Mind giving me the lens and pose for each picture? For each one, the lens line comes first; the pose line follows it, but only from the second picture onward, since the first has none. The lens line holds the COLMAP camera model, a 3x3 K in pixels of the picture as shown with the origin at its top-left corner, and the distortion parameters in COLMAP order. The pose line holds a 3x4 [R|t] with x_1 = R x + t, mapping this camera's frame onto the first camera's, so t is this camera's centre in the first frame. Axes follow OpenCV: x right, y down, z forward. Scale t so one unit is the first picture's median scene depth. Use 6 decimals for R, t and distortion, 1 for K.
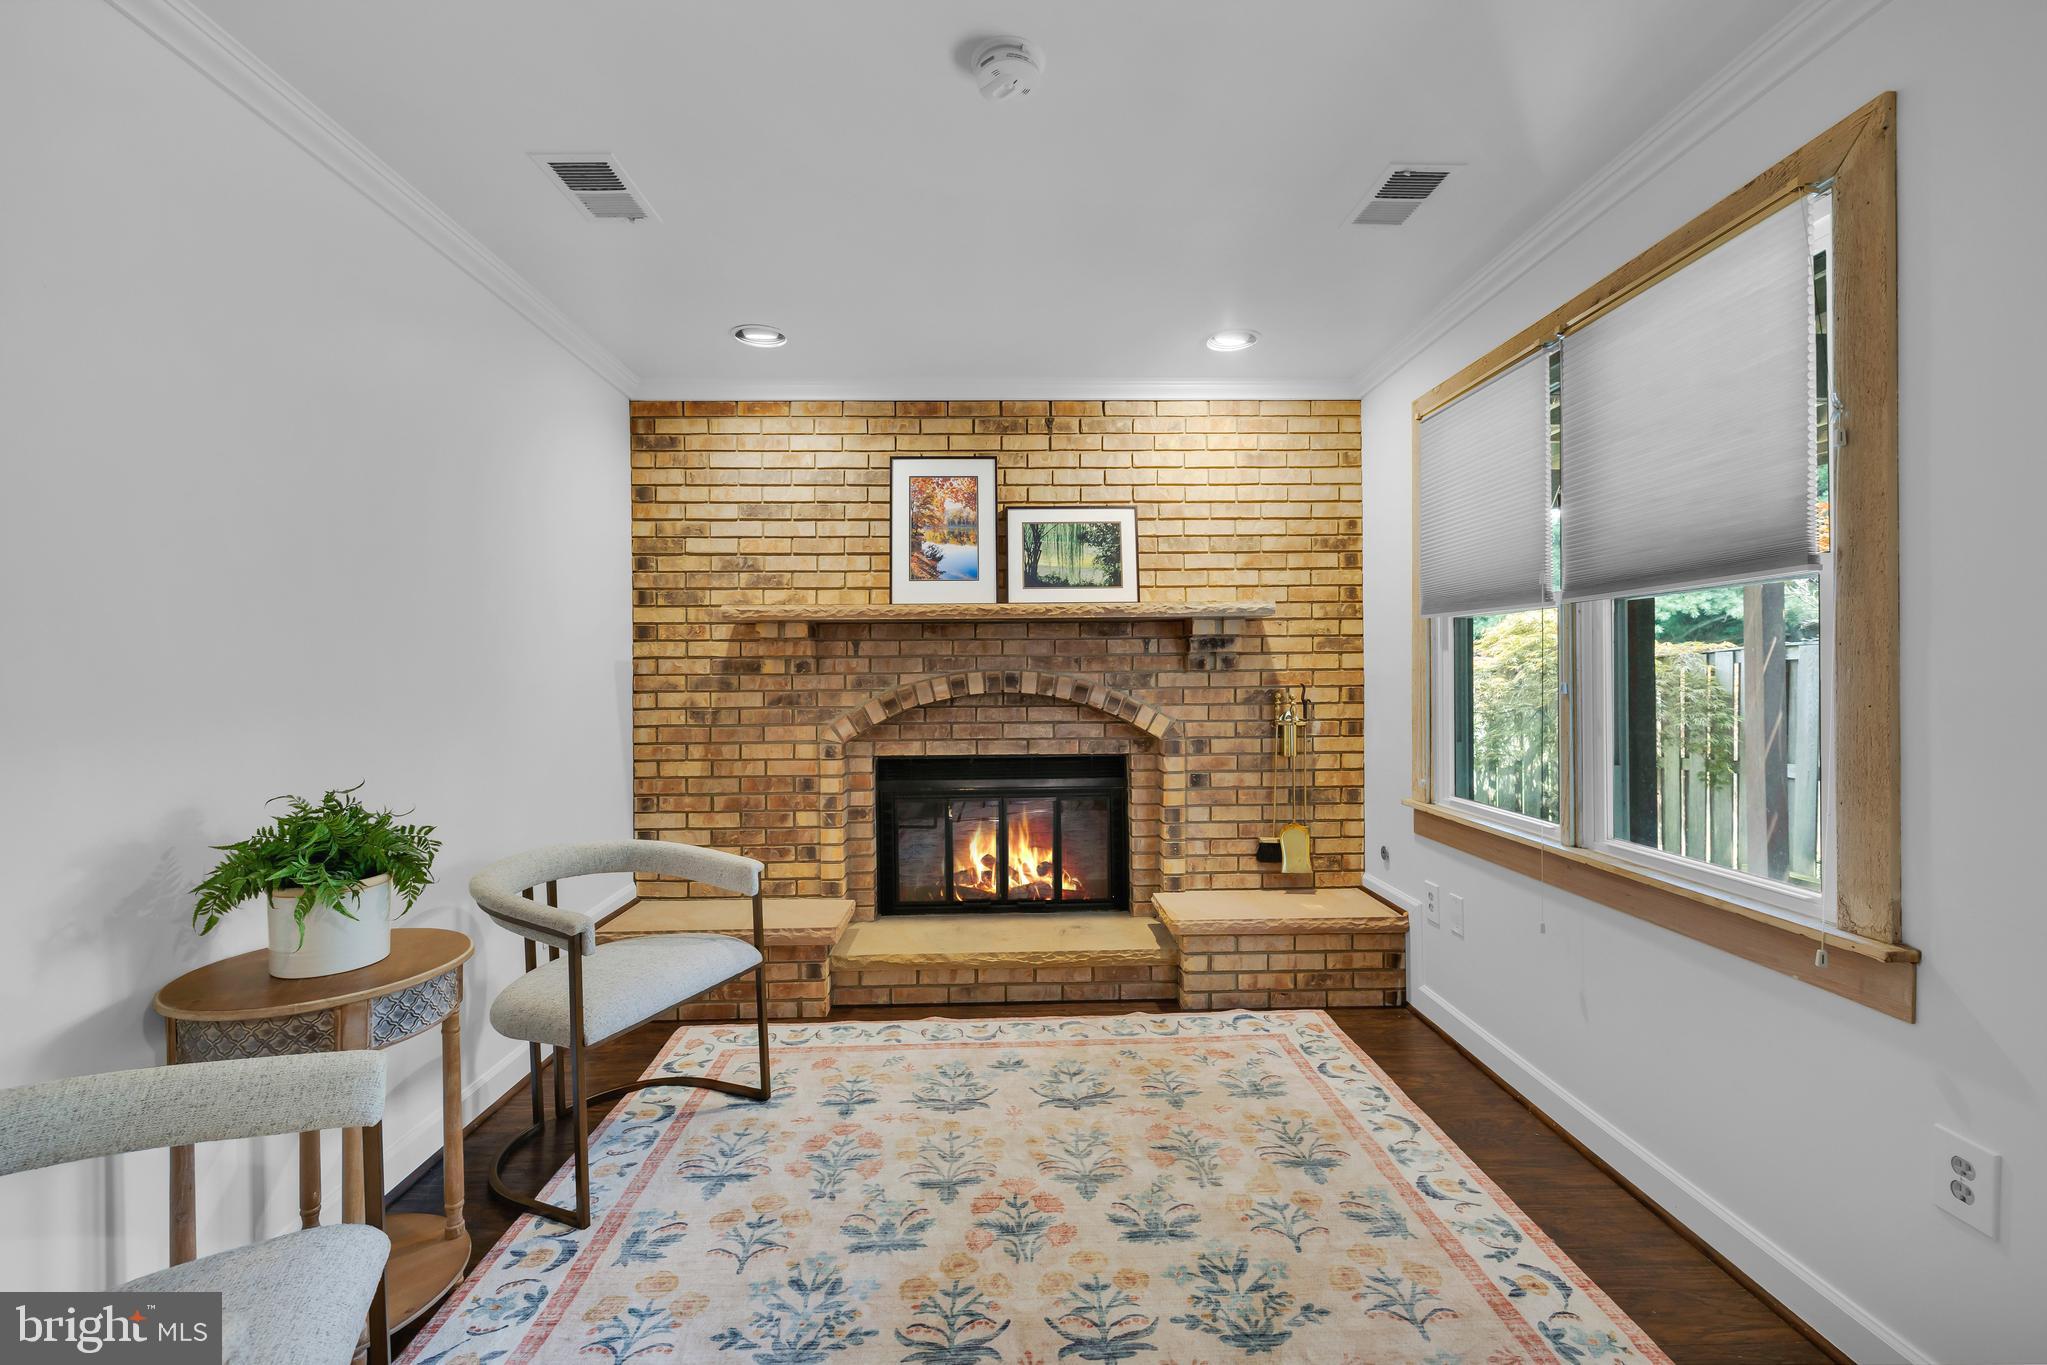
lens RADIAL K [[855.7, 0, 1022.7], [0, 855.7, 677.9], [0, 0, 1]] dist [-0.000232, -0.000106]
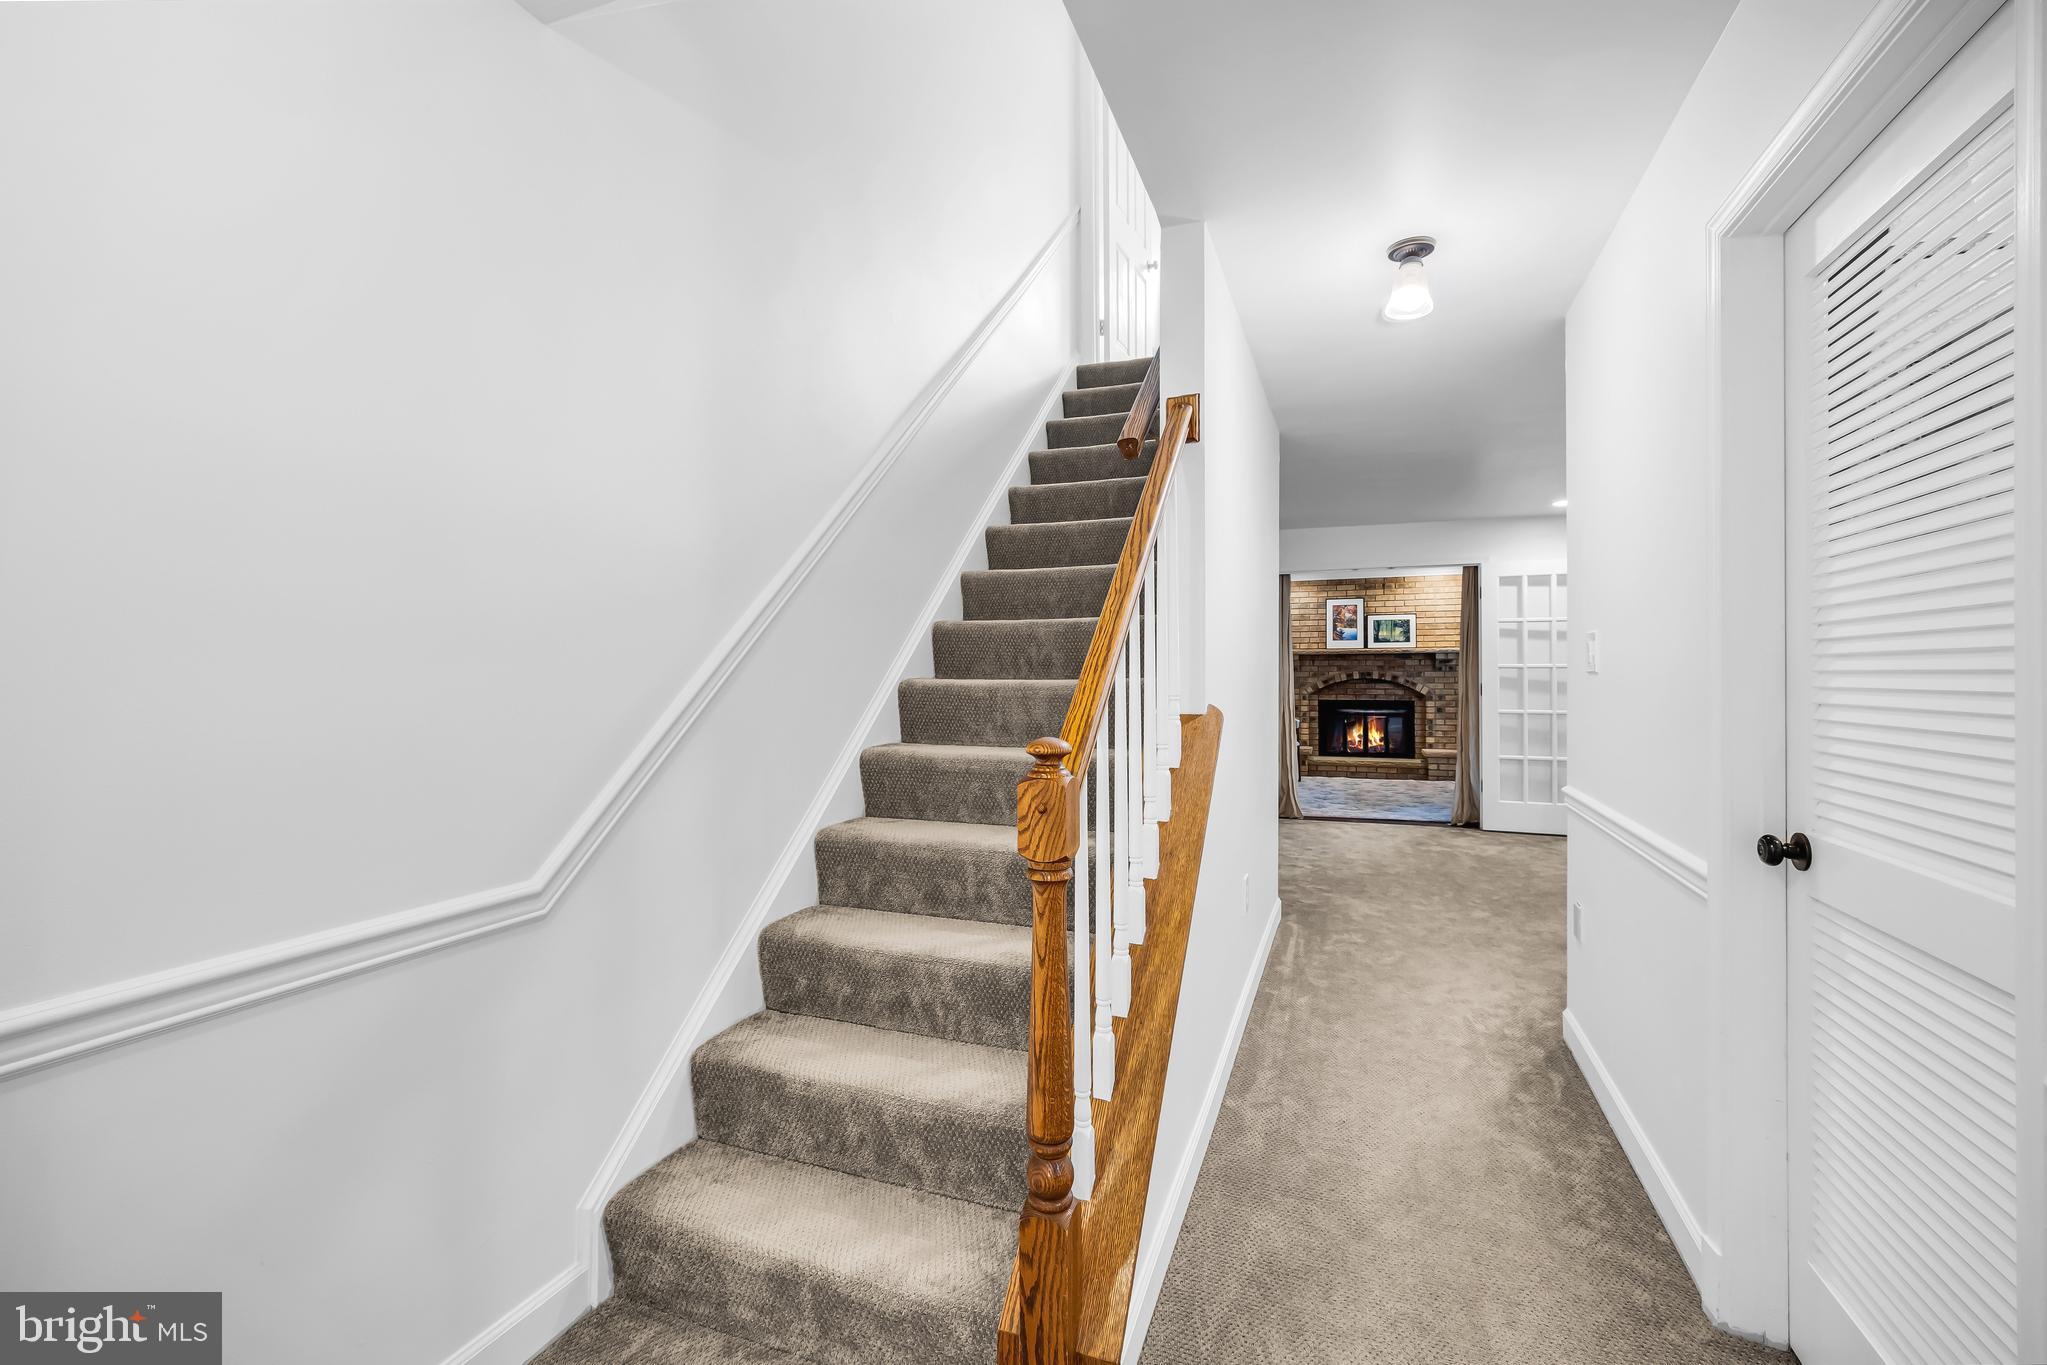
lens RADIAL K [[855.7, 0, 1034.2], [0, 855.7, 671.5], [0, 0, 1]] dist [-0.000232, -0.000106]
pose [[0.924701, 0.004240, -0.380670, 0.041693], [-0.005946, 0.999977, -0.003305, 0.010307], [0.380647, 0.005320, 0.924705, -2.129867]]
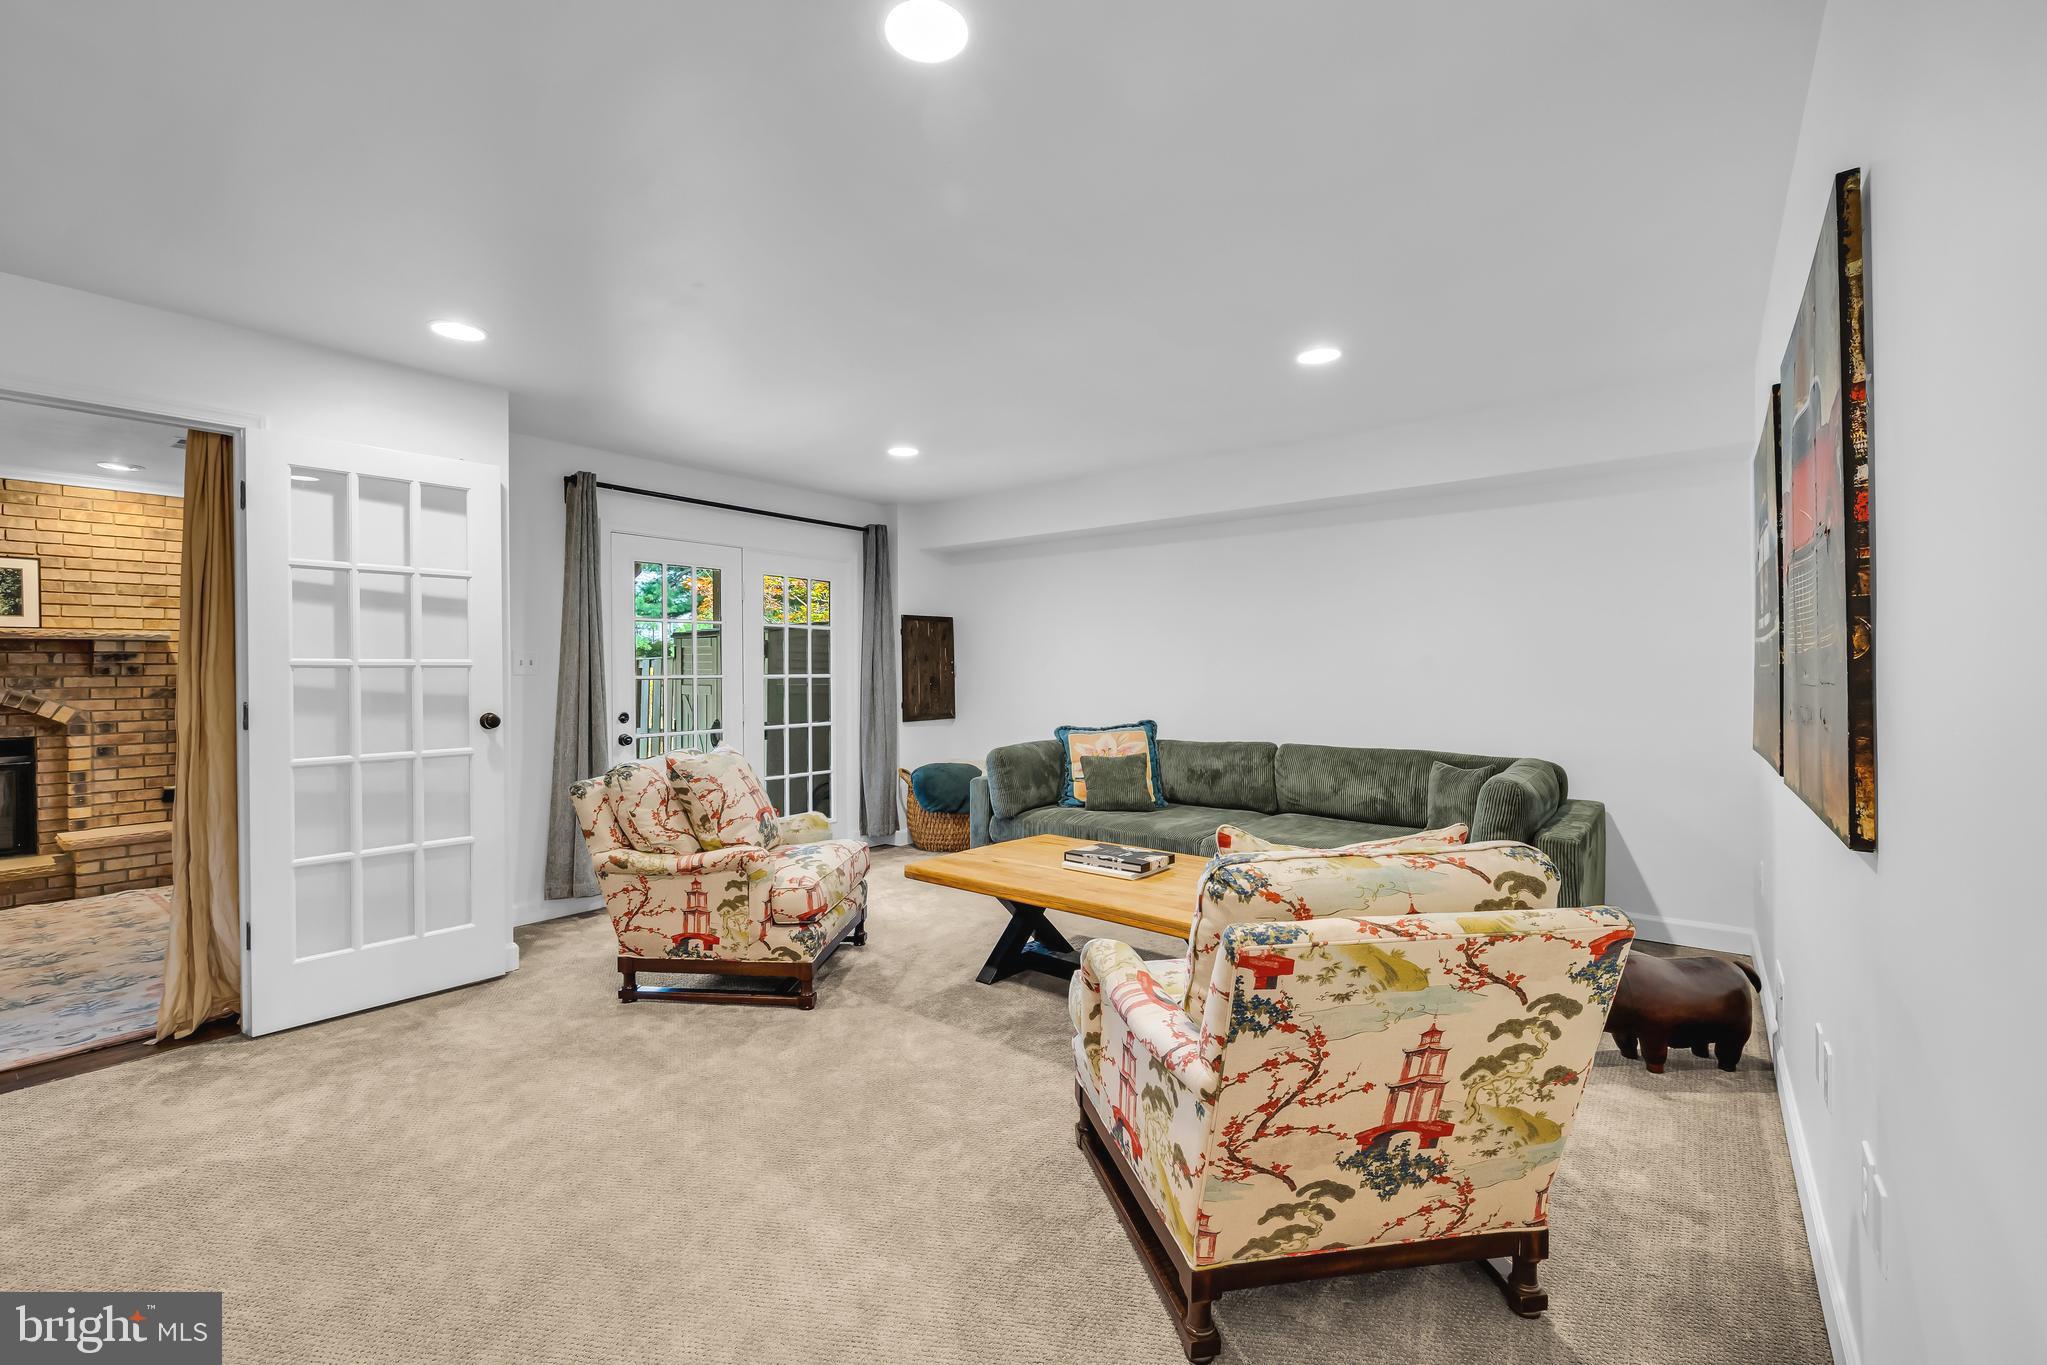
lens RADIAL K [[855.7, 0, 1017.3], [0, 855.7, 670.7], [0, 0, 1]] dist [-0.000232, -0.000106]
pose [[0.636701, 0.000789, 0.771111, 0.072469], [0.007593, 0.999945, -0.007292, 0.005453], [-0.771074, 0.010498, 0.636659, -1.118868]]
